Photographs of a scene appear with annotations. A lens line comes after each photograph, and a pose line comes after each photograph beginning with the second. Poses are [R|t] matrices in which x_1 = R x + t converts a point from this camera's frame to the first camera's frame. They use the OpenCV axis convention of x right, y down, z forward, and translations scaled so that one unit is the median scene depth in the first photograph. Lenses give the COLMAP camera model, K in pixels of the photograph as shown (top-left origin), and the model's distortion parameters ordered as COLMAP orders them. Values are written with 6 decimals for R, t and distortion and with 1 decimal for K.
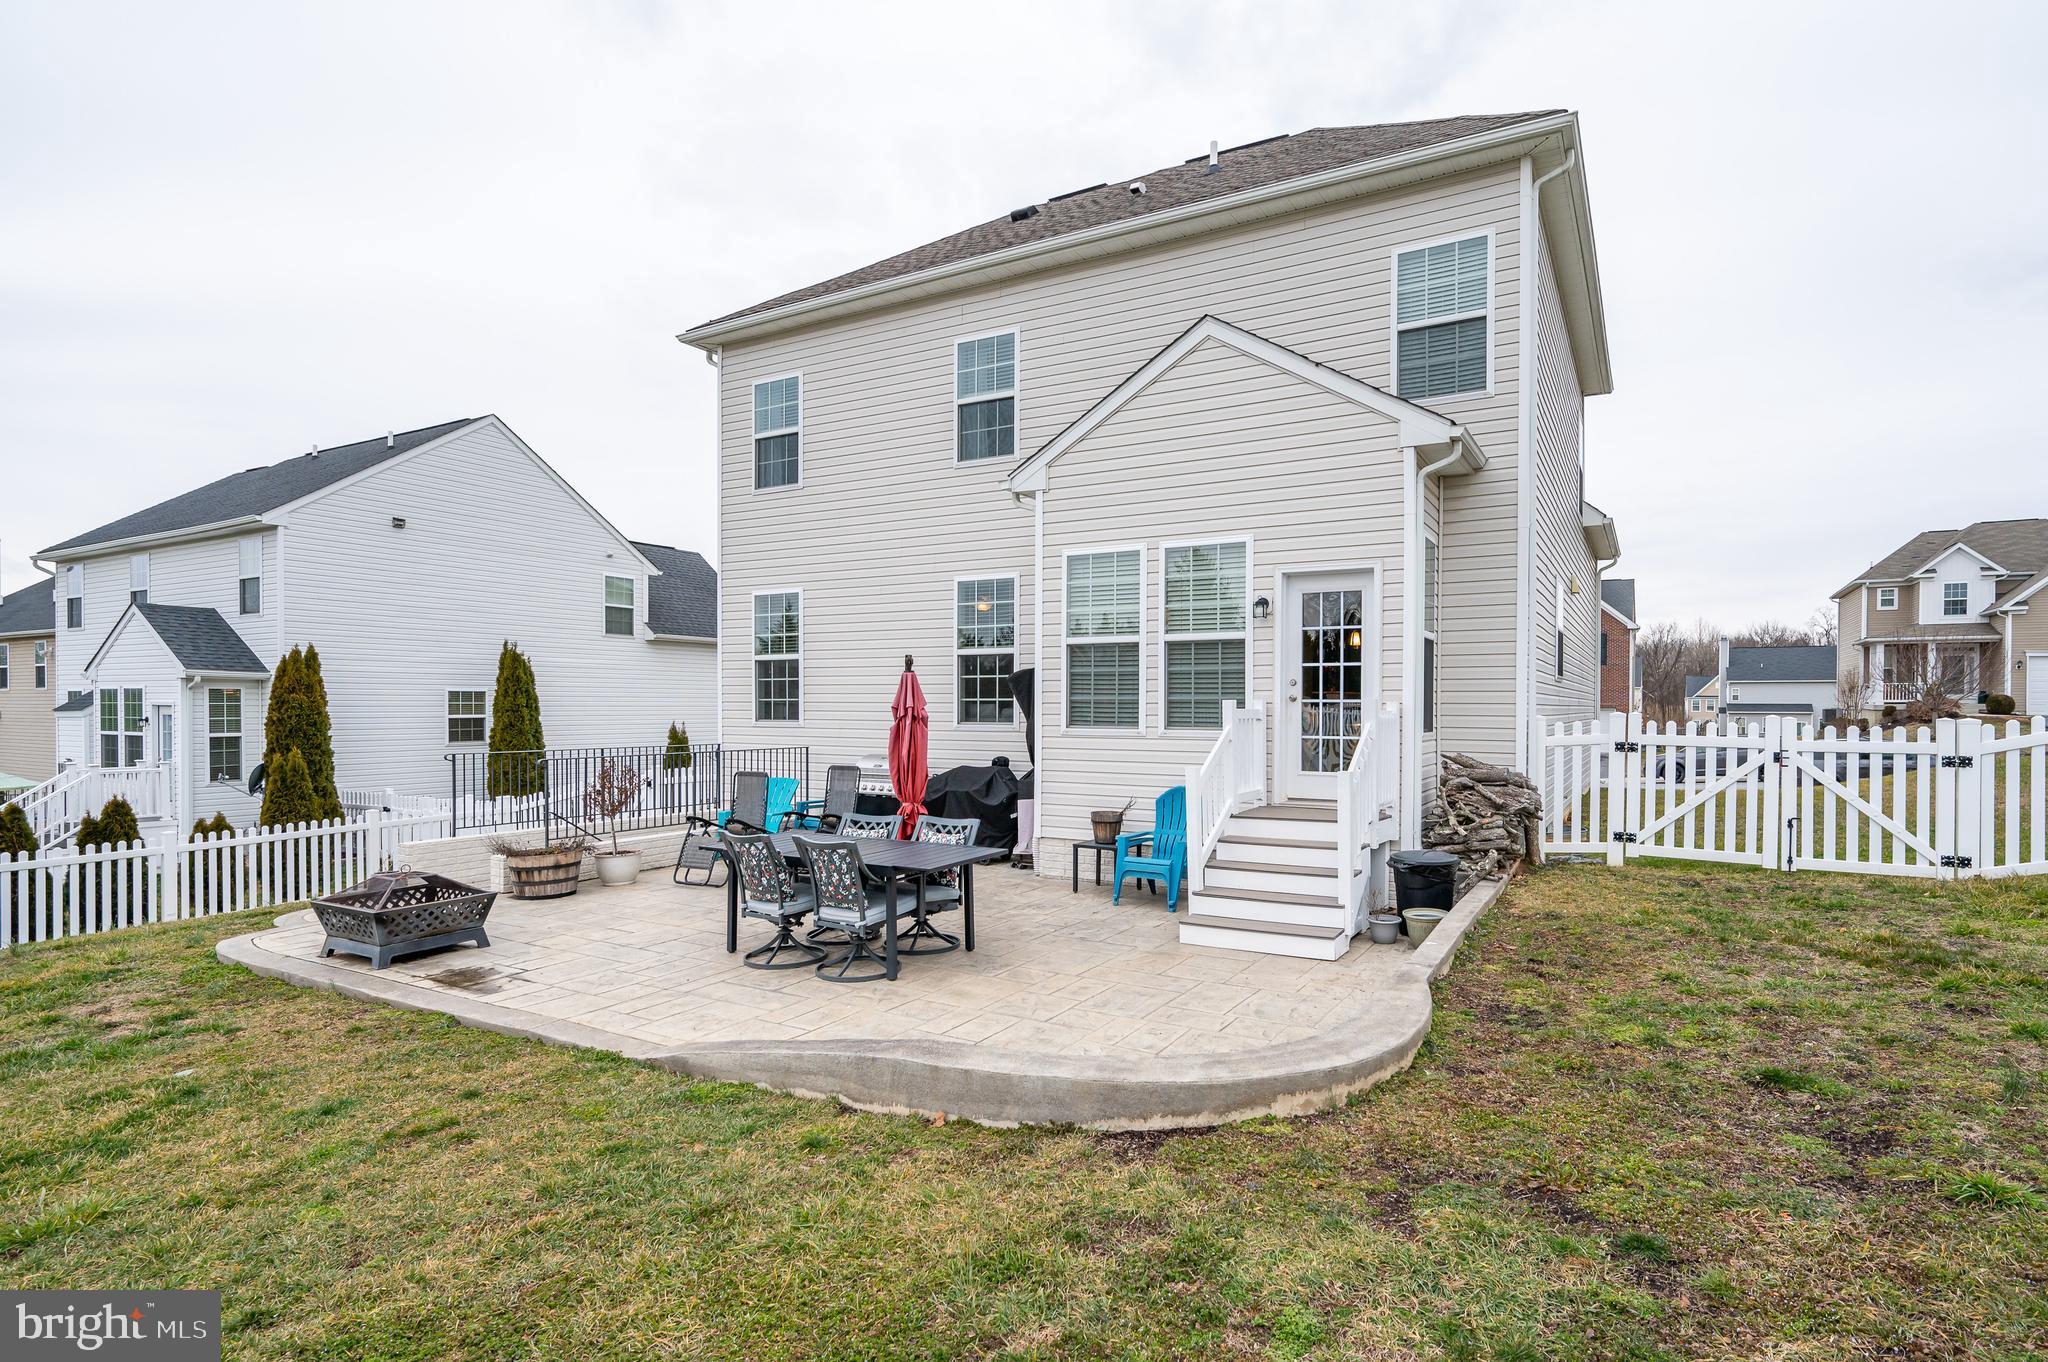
lens RADIAL K [[1051.4, 0, 1078.9], [0, 1051.4, 719.2], [0, 0, 1]] dist [0.000163, 0.000097]
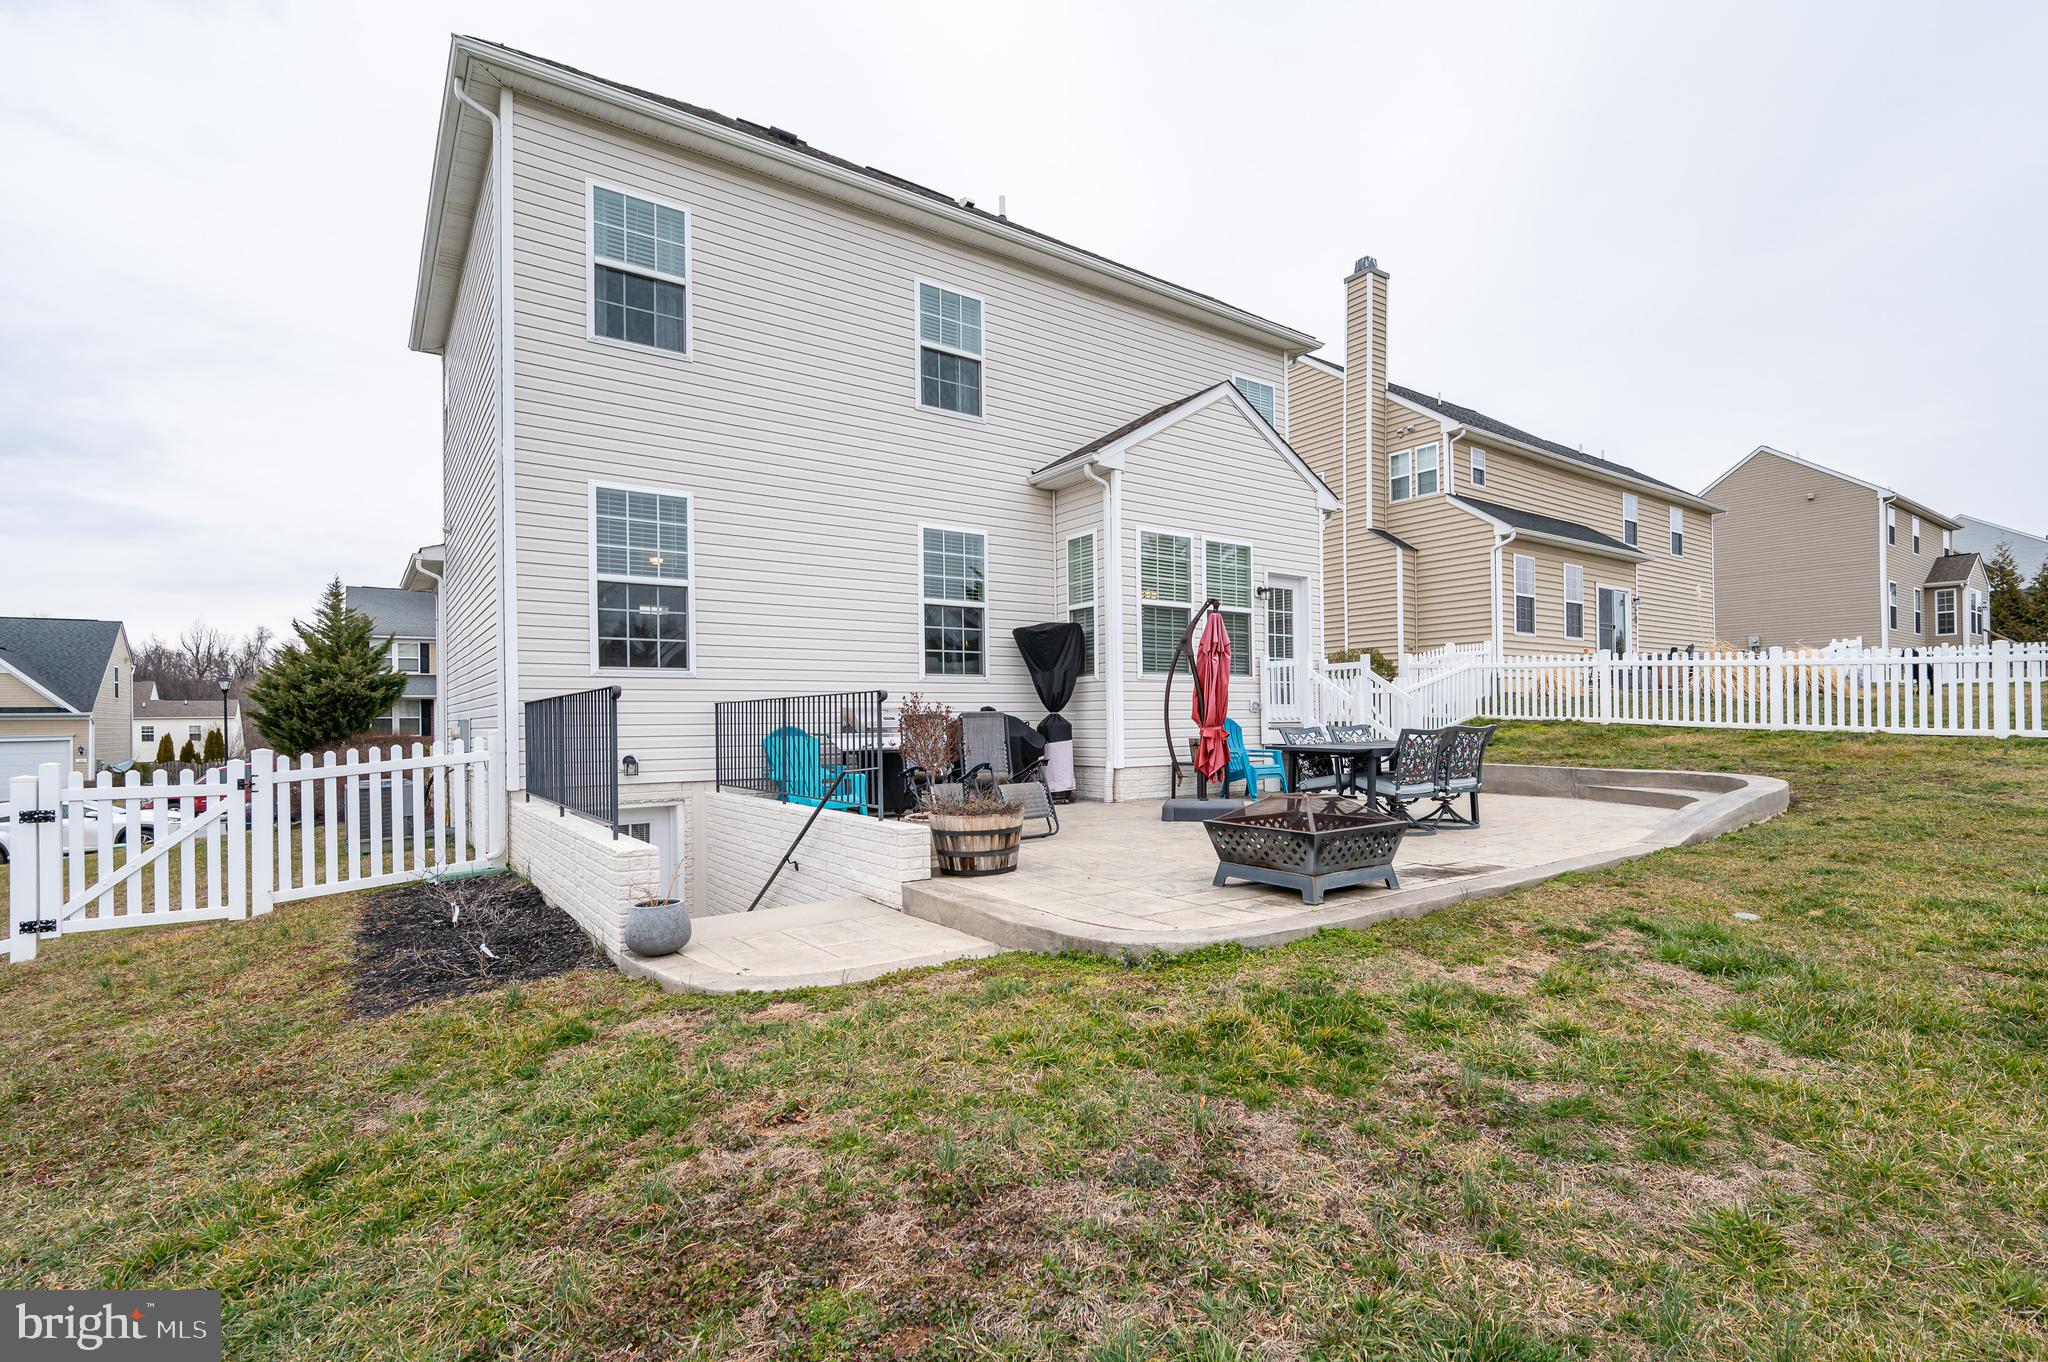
lens RADIAL K [[945.0, 0, 1107.7], [0, 945.0, 716.6], [0, 0, 1]] dist [-0.000953, -0.000167]
pose [[0.389189, -0.004587, 0.921147, -0.888146], [0.025493, 0.999658, -0.005793, 0.053946], [-0.920805, 0.025737, 0.389172, 0.536772]]
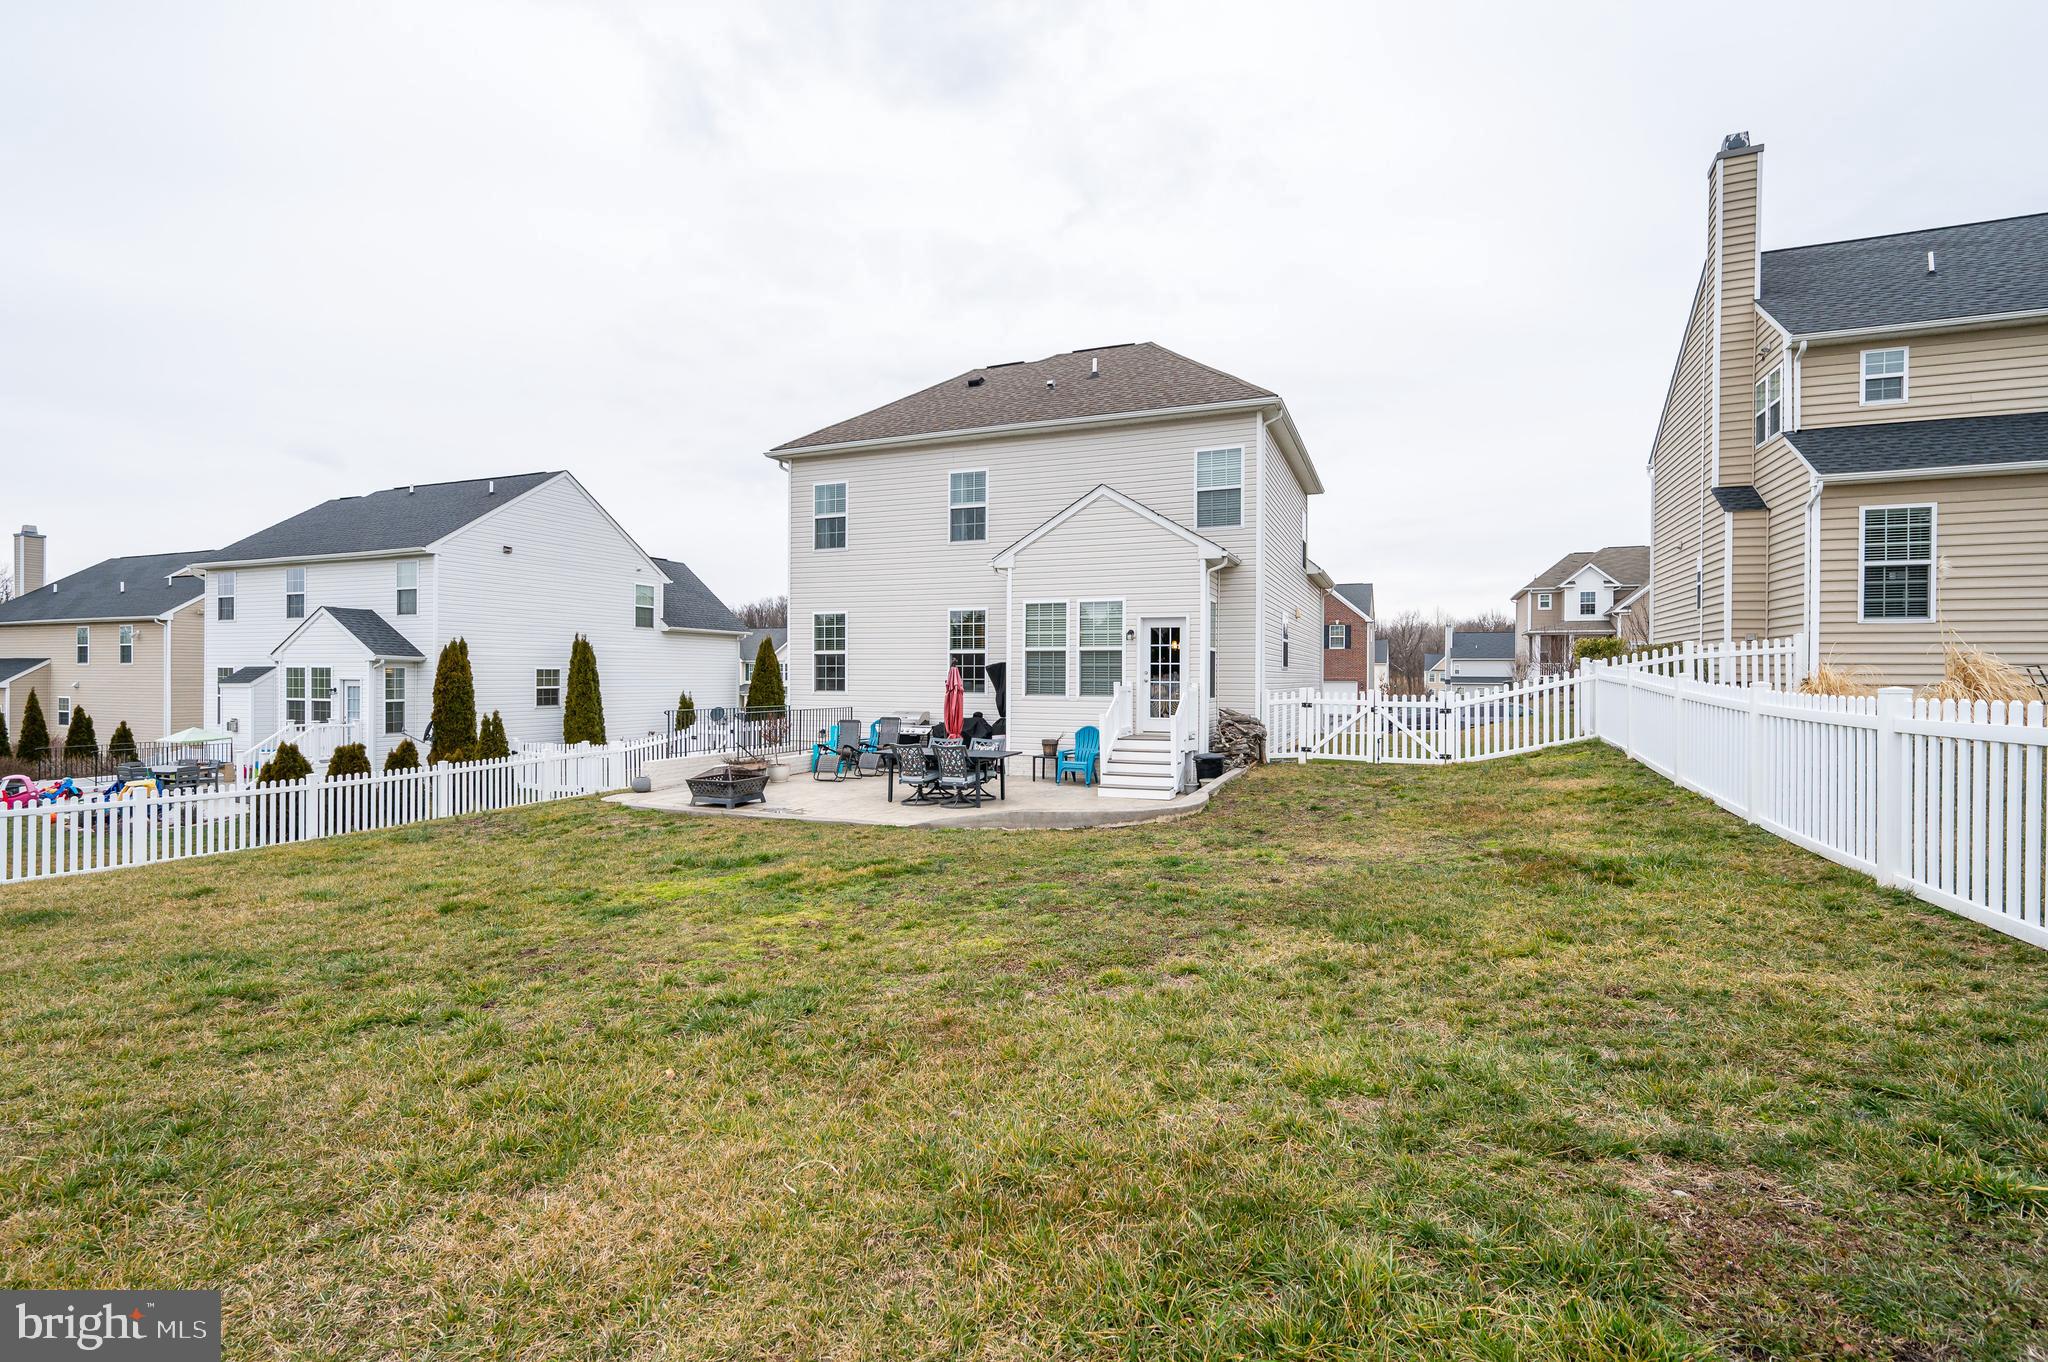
lens RADIAL K [[926.9, 0, 1037.6], [0, 926.9, 676.3], [0, 0, 1]] dist [0.000208, -0.000091]
pose [[0.992626, 0.002418, 0.121193, -0.164641], [-0.000875, 0.999918, -0.012783, -0.004449], [-0.121214, 0.012583, 0.992547, -0.553176]]
